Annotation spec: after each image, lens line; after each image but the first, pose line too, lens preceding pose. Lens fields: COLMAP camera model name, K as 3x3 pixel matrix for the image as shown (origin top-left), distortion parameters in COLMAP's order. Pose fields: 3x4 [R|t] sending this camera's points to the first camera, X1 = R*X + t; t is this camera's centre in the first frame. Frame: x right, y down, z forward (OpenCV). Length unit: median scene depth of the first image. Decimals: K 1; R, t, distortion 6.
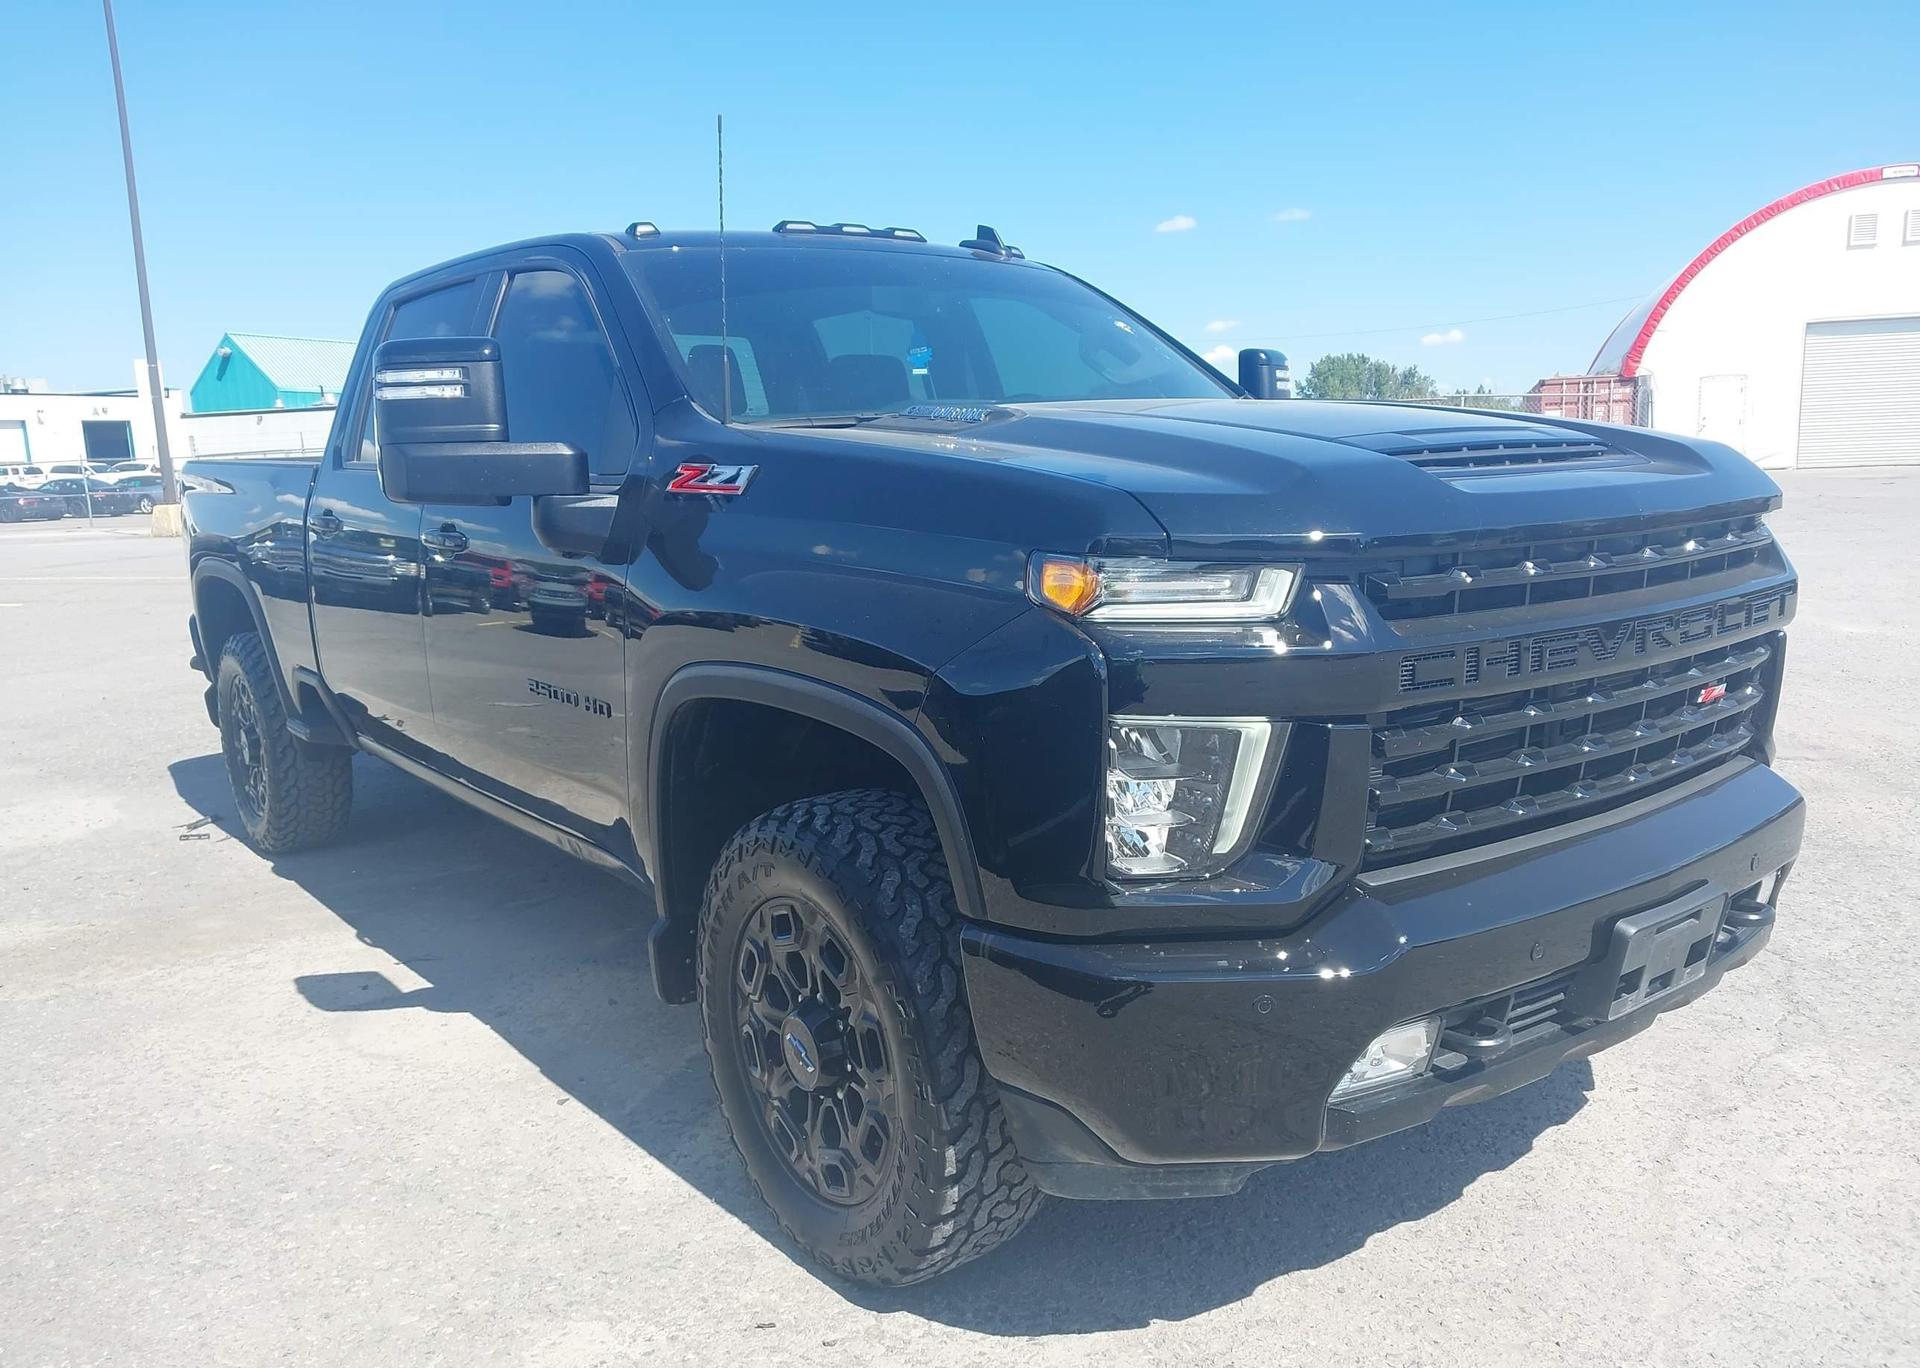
lens RADIAL K [[1529.0, 0, 969.8], [0, 1529.0, 789.9], [0, 0, 1]] dist [0.012143, -0.011335]
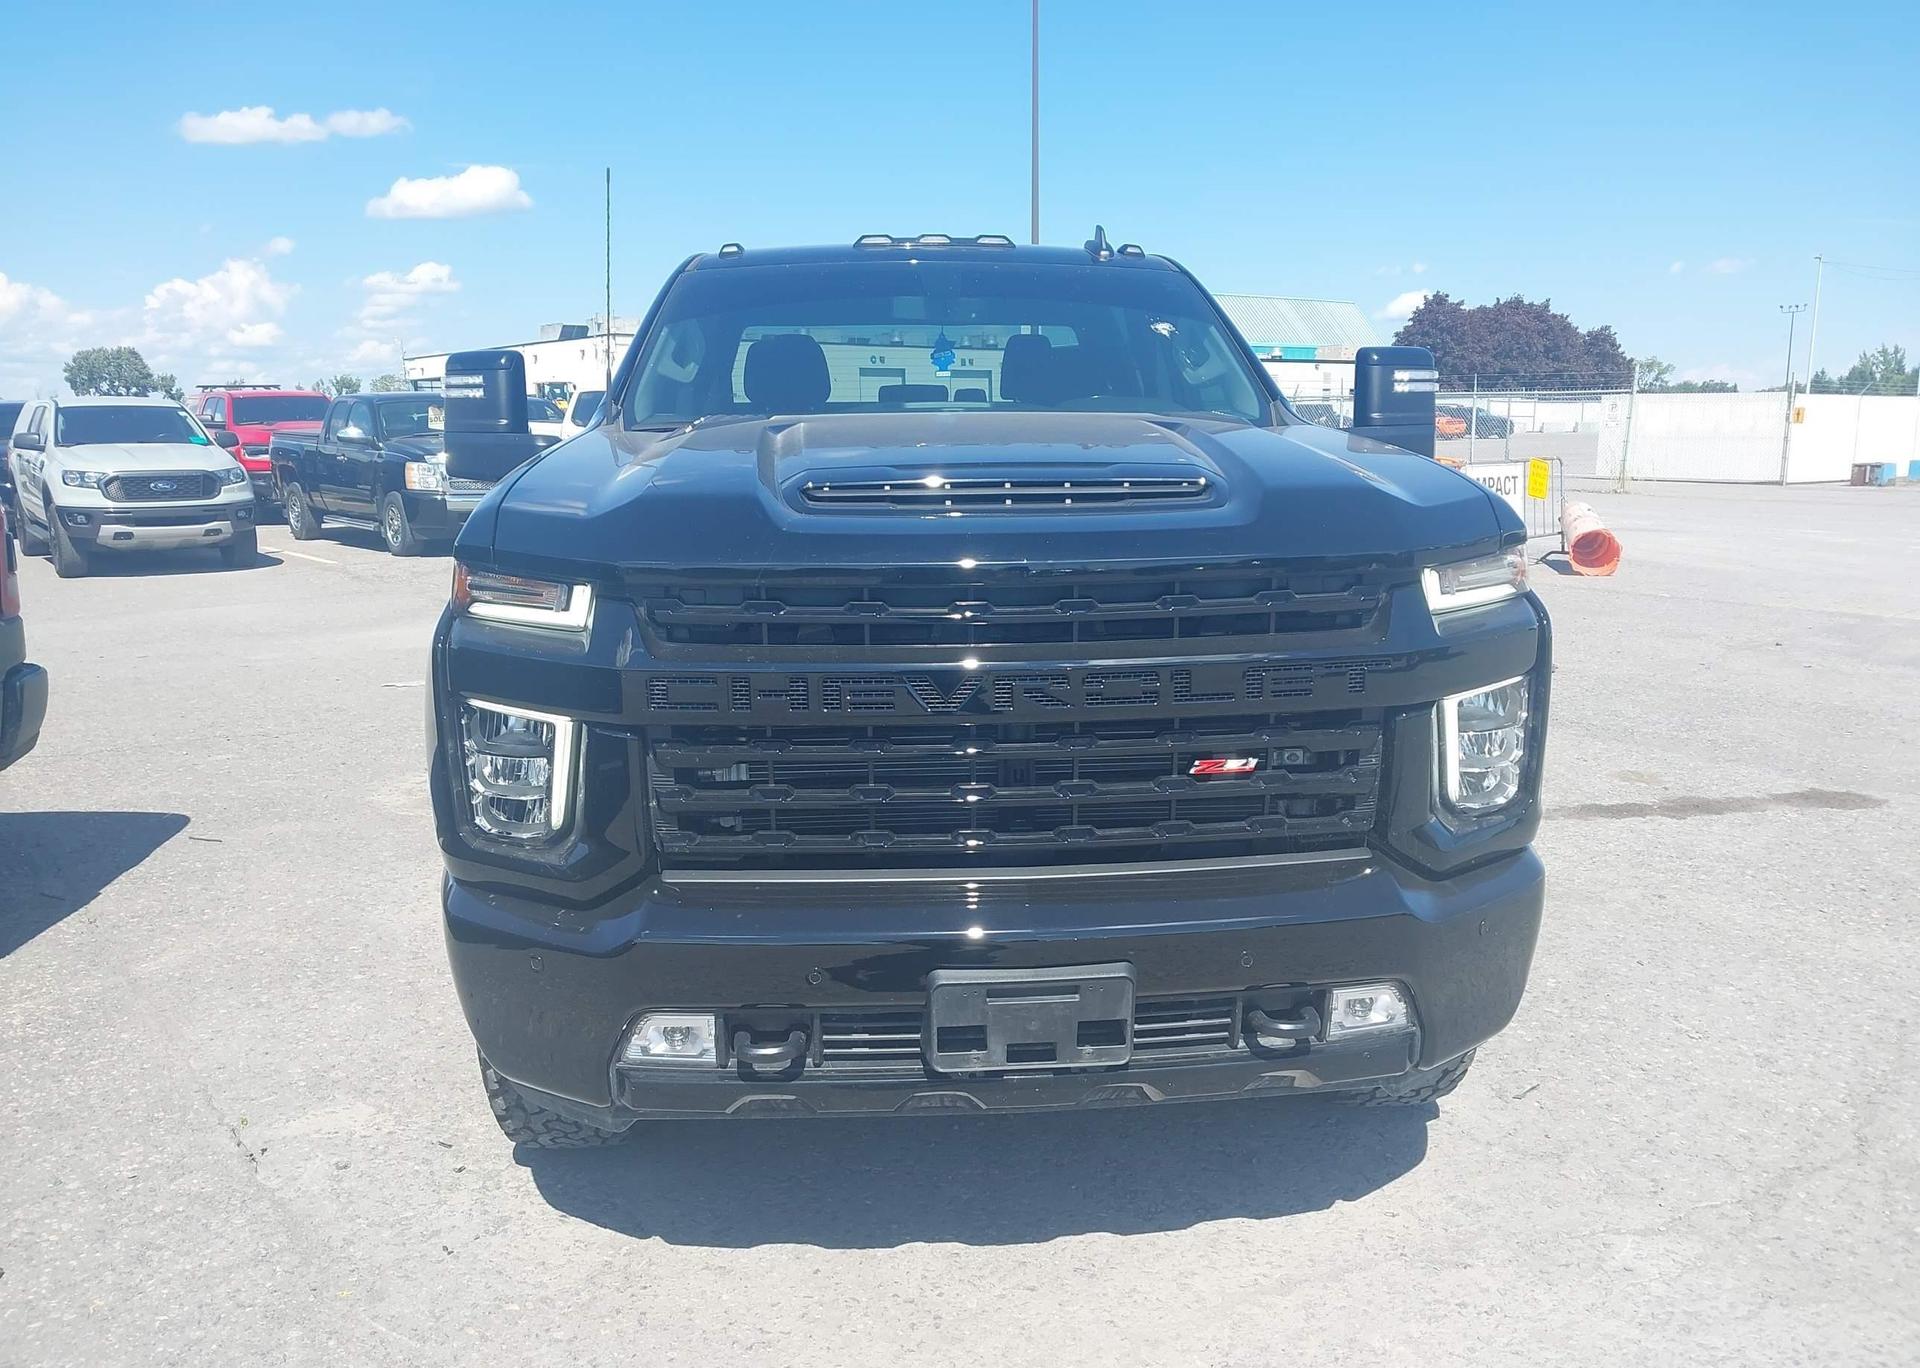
lens RADIAL K [[1525.3, 0, 960.0], [0, 1525.3, 763.3], [0, 0, 1]] dist [0.064116, -0.000039]
pose [[0.825393, 0.157682, -0.542092, 0.796107], [-0.150241, 0.986928, 0.058317, -0.091456], [0.544201, 0.033310, 0.838293, 0.142515]]
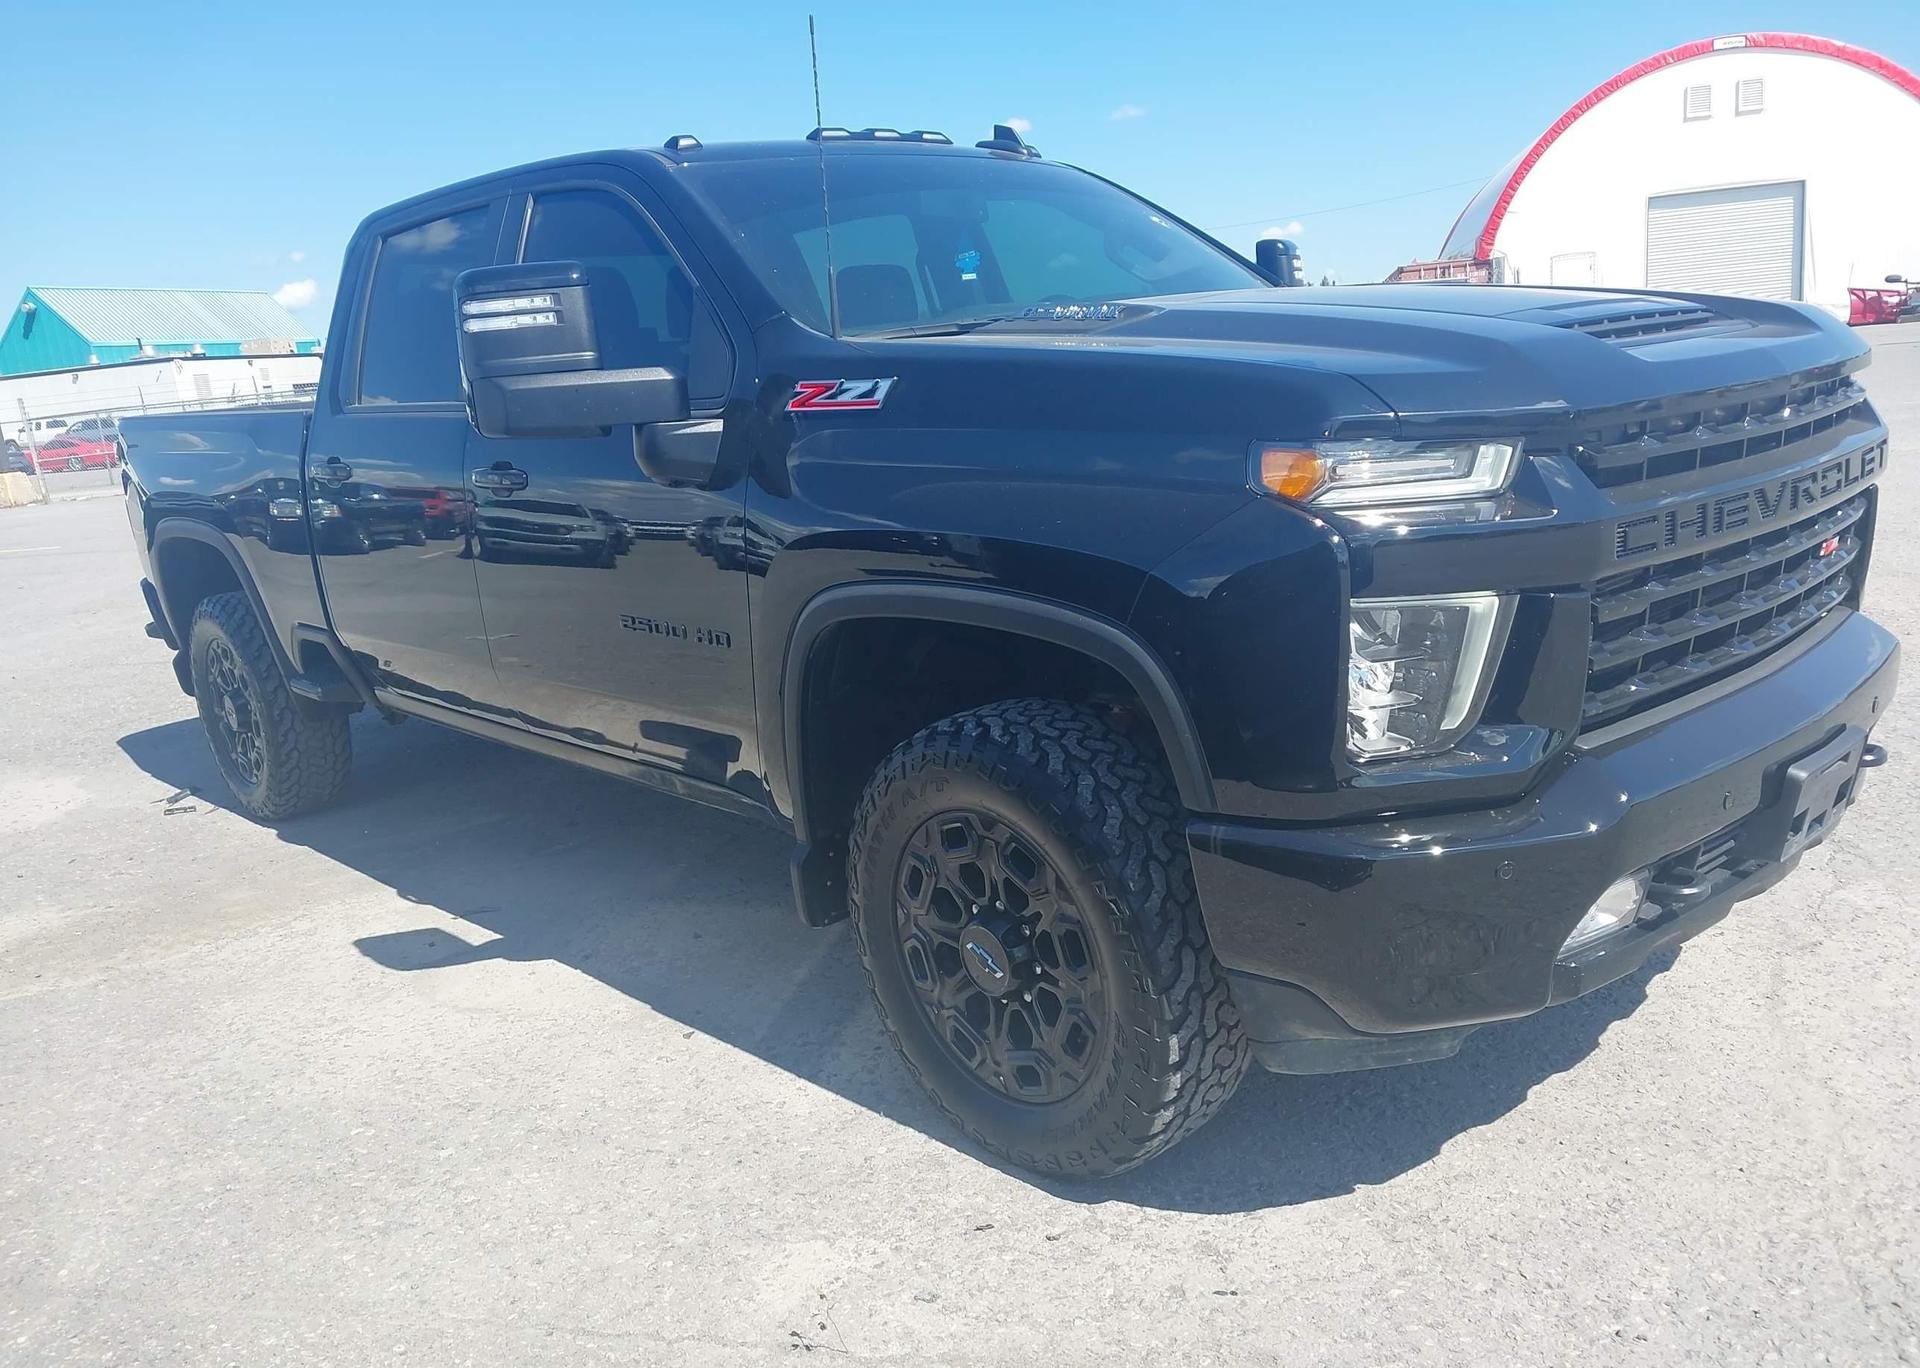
lens RADIAL K [[1519.4, 0, 954.5], [0, 1519.4, 795.3], [0, 0, 1]] dist [0.046701, -0.061436]
pose [[0.994059, -0.076864, 0.077068, -0.186567], [0.072553, 0.995720, 0.057255, 0.002833], [-0.081139, -0.051324, 0.995381, 0.001969]]
